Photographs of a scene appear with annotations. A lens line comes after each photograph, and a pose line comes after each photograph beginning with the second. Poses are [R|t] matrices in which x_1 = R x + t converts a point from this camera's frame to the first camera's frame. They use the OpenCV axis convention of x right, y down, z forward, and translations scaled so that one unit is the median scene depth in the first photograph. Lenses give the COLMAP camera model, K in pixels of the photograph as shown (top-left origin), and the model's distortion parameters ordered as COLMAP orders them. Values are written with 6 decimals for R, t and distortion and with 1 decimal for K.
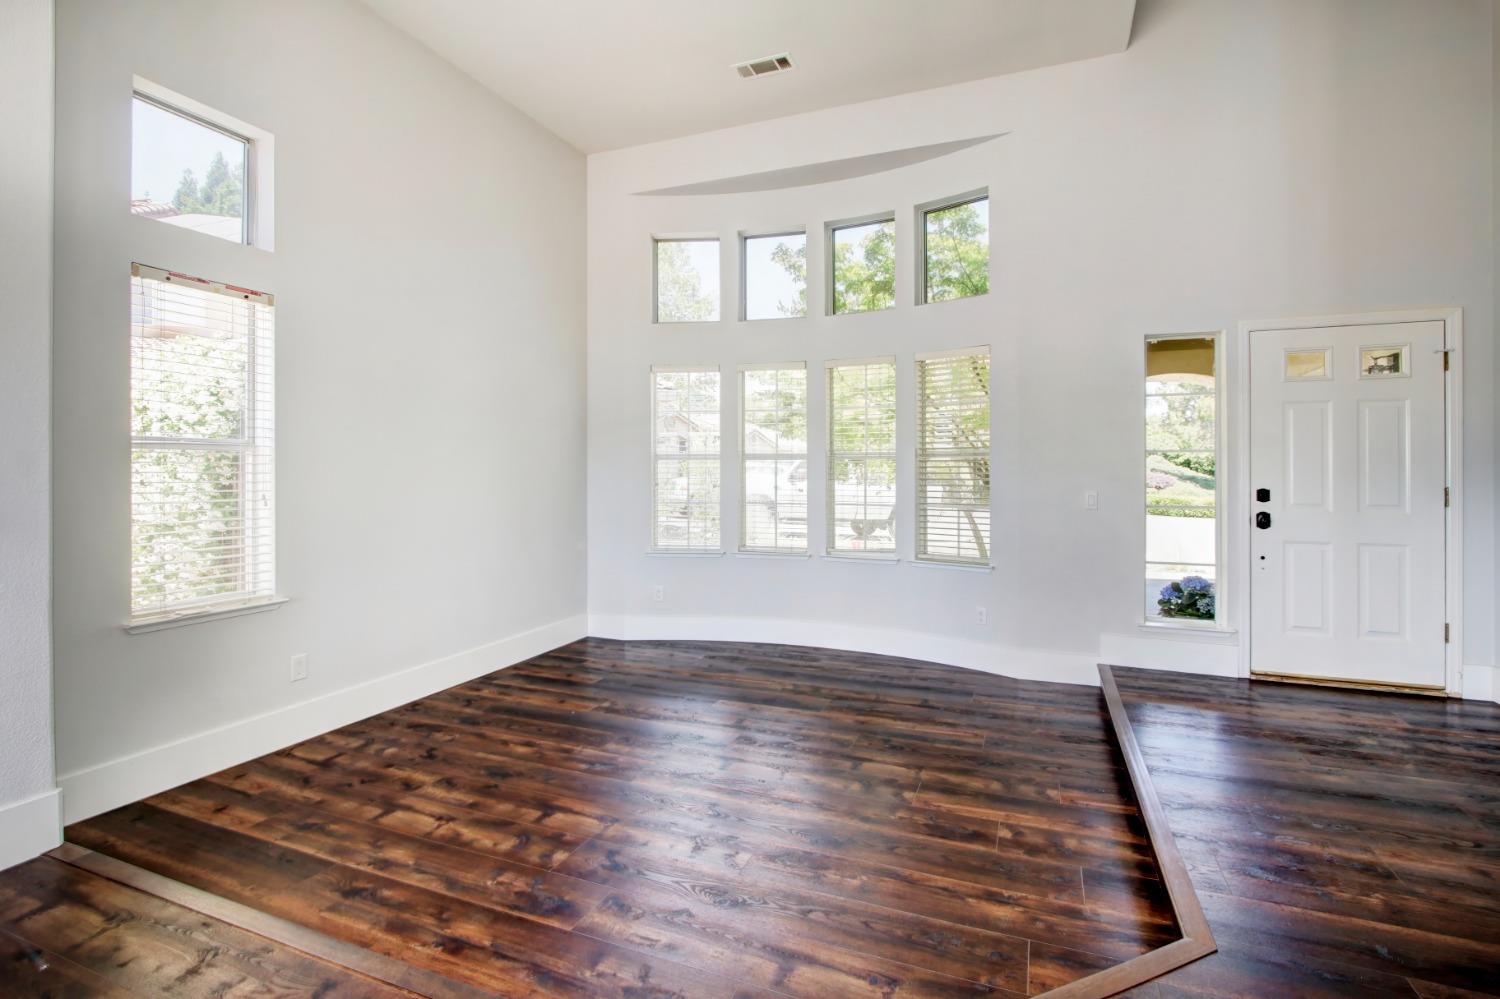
lens RADIAL K [[700.1, 0, 765.6], [0, 700.1, 487.7], [0, 0, 1]] dist [-0.011830, 0.002434]
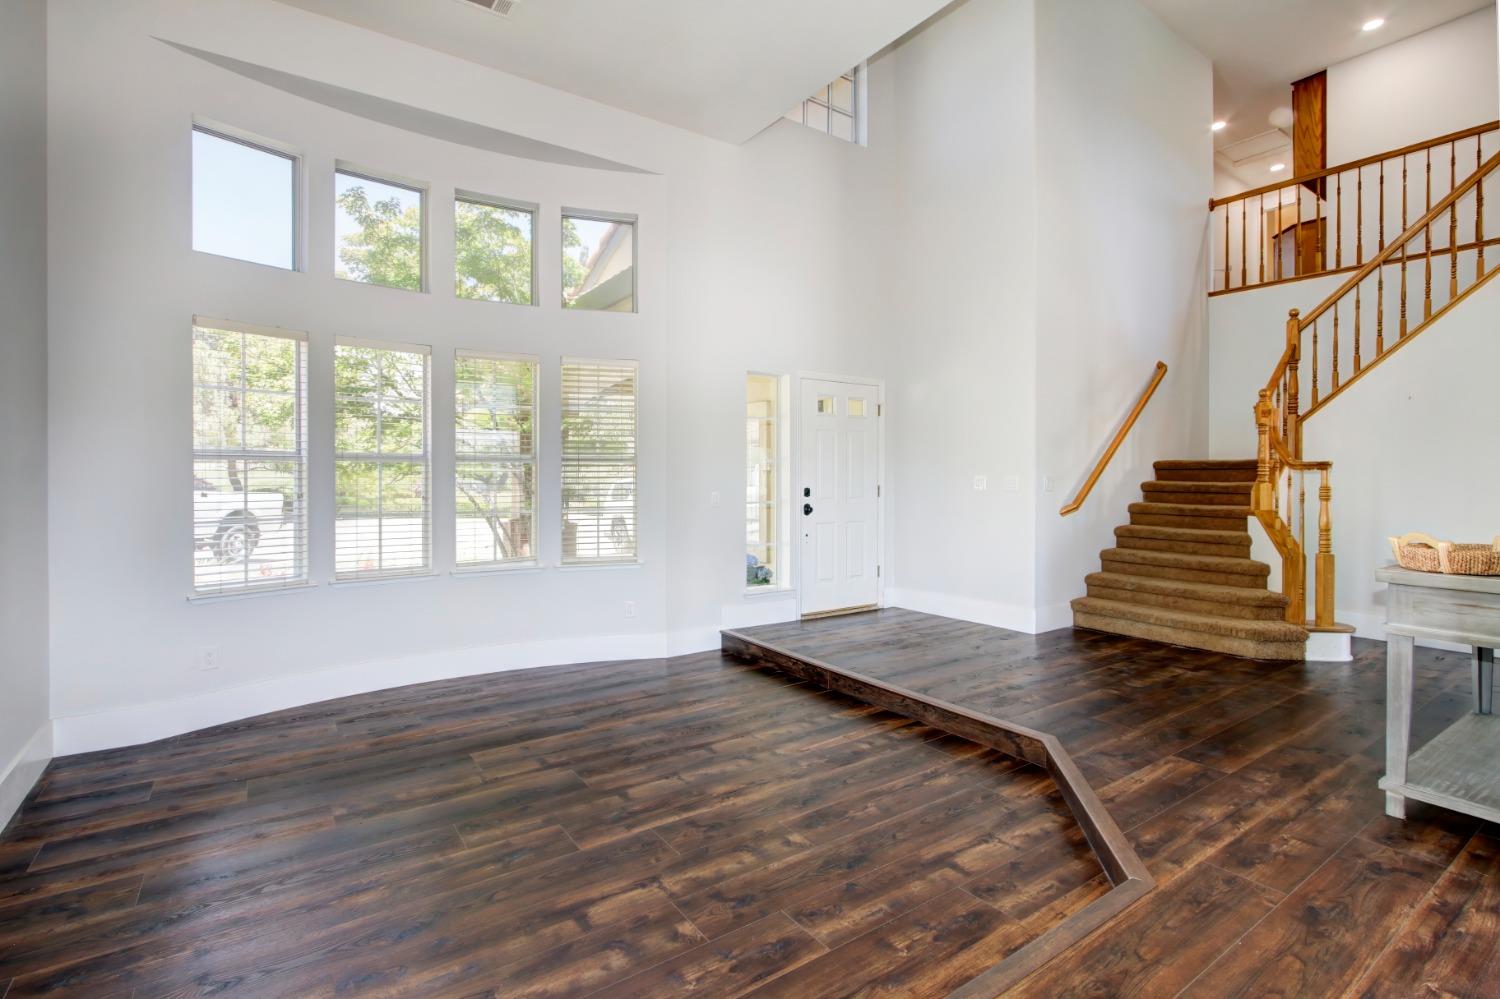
lens RADIAL K [[700.1, 0, 752.0], [0, 700.1, 490.2], [0, 0, 1]] dist [-0.011830, 0.002434]
pose [[0.554599, -0.013726, 0.832004, -0.674495], [0.016448, 0.999849, 0.005531, -0.005687], [-0.831955, 0.010617, 0.554742, 0.325262]]
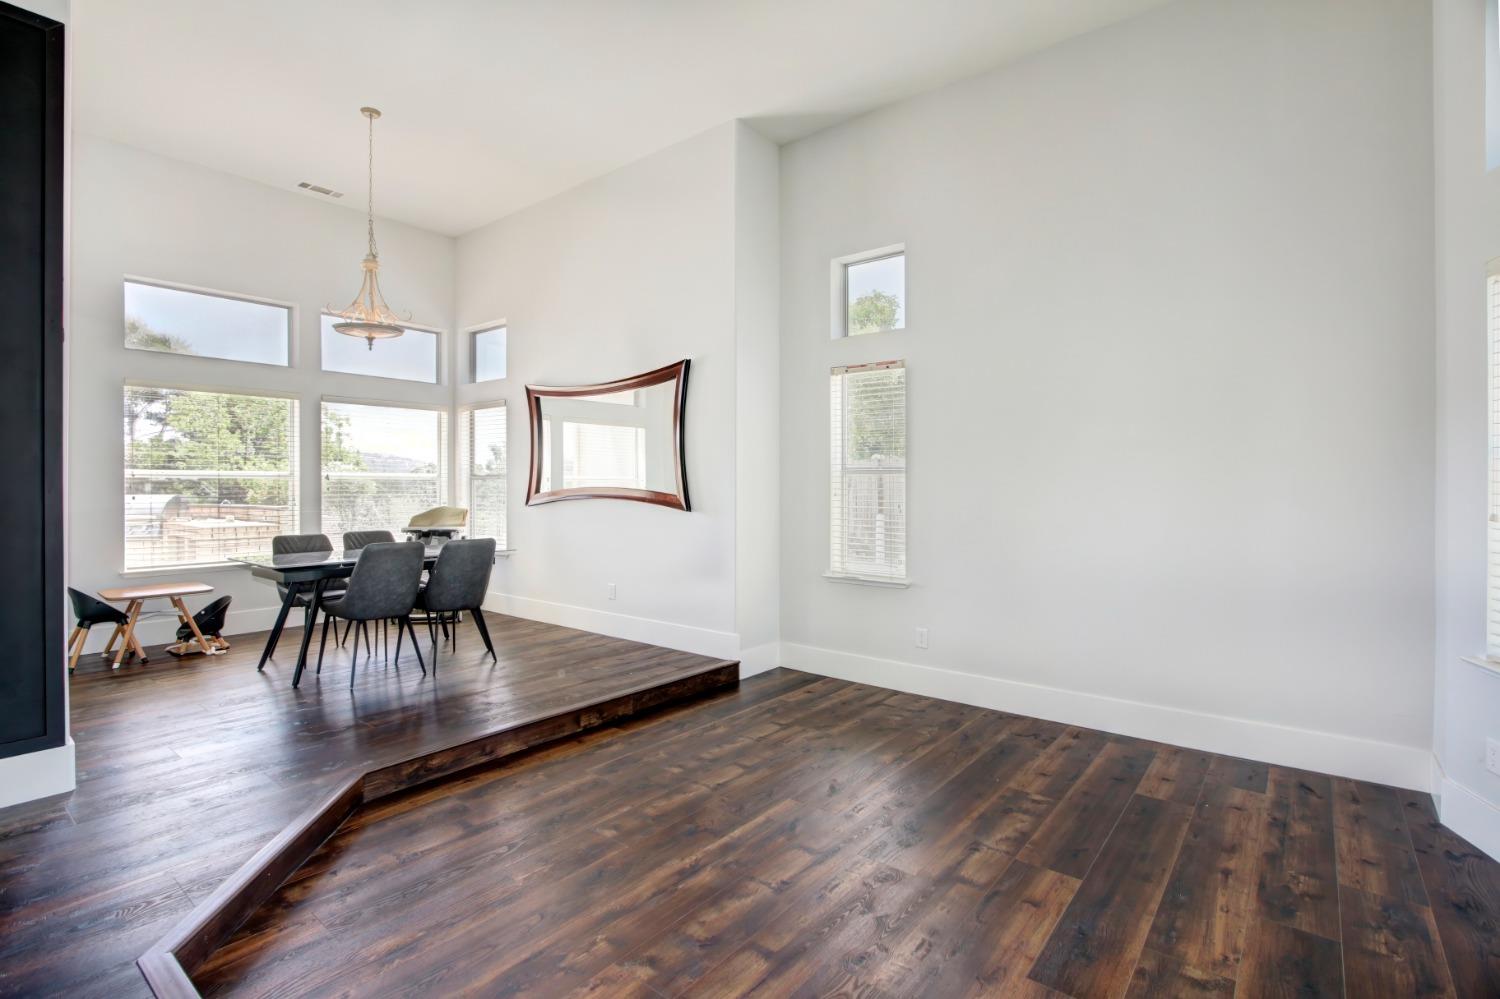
lens RADIAL K [[700.1, 0, 745.1], [0, 700.1, 500.0], [0, 0, 1]] dist [-0.011830, 0.002434]
pose [[-0.308625, 0.015138, -0.951063, 0.678879], [-0.018669, 0.999584, 0.021969, -0.022777], [0.951001, 0.024536, -0.308214, 1.092681]]
